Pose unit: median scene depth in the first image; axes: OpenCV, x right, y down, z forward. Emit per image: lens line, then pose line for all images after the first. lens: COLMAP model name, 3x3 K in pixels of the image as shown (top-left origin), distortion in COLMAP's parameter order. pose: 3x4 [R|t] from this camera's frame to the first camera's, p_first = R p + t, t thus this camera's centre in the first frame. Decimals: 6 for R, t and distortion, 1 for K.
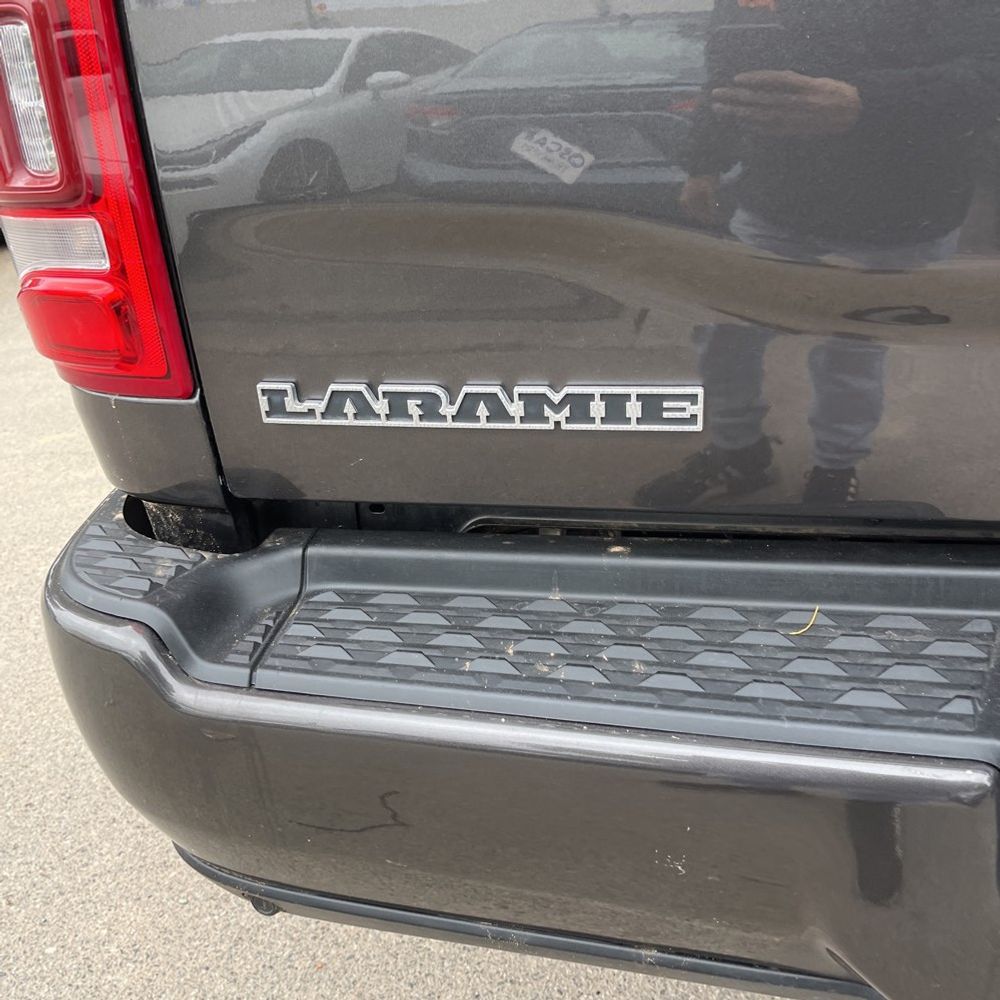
lens RADIAL K [[1014.6, 0, 500.0], [0, 1014.6, 500.0], [0, 0, 1]] dist [0.031780, -0.004139]
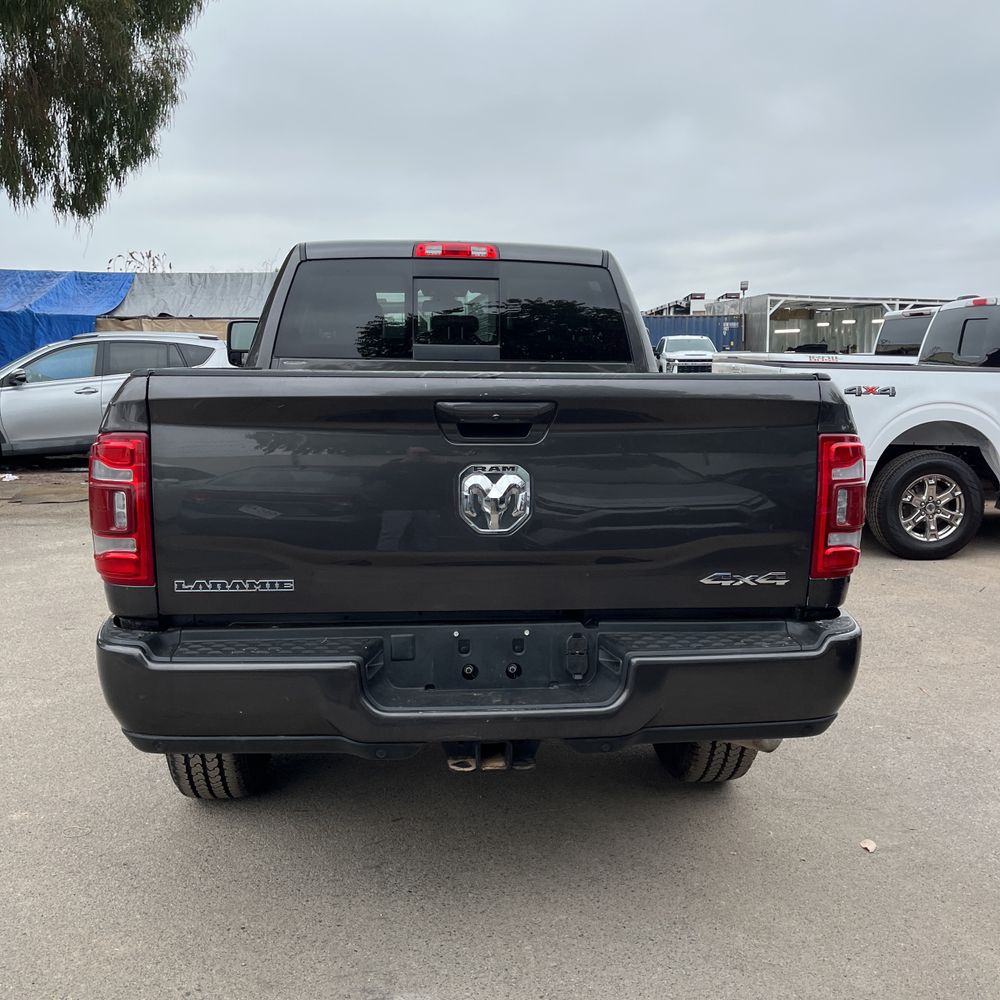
lens RADIAL K [[1014.6, 0, 500.0], [0, 1014.6, 500.0], [0, 0, 1]] dist [0.031780, -0.004139]
pose [[0.948247, 0.031274, 0.315991, -0.296249], [0.064778, 0.955158, -0.288925, 0.761372], [-0.310857, 0.294442, 0.903699, -2.847760]]
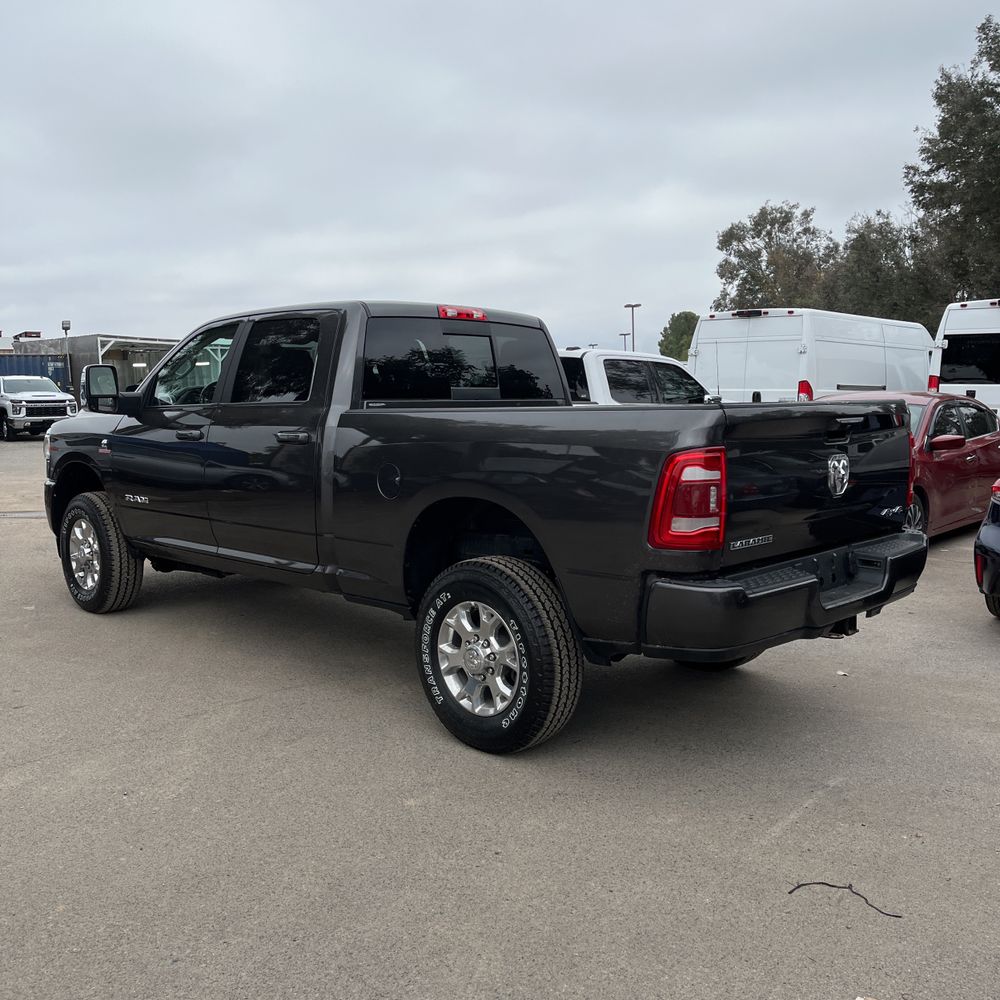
lens RADIAL K [[1021.3, 0, 494.2], [0, 1021.3, 478.8], [0, 0, 1]] dist [0.026751, -0.002206]
pose [[0.502243, -0.005535, 0.864709, -5.856609], [0.339862, 0.920771, -0.191505, 0.197843], [-0.795139, 0.390064, 0.464332, -0.736169]]
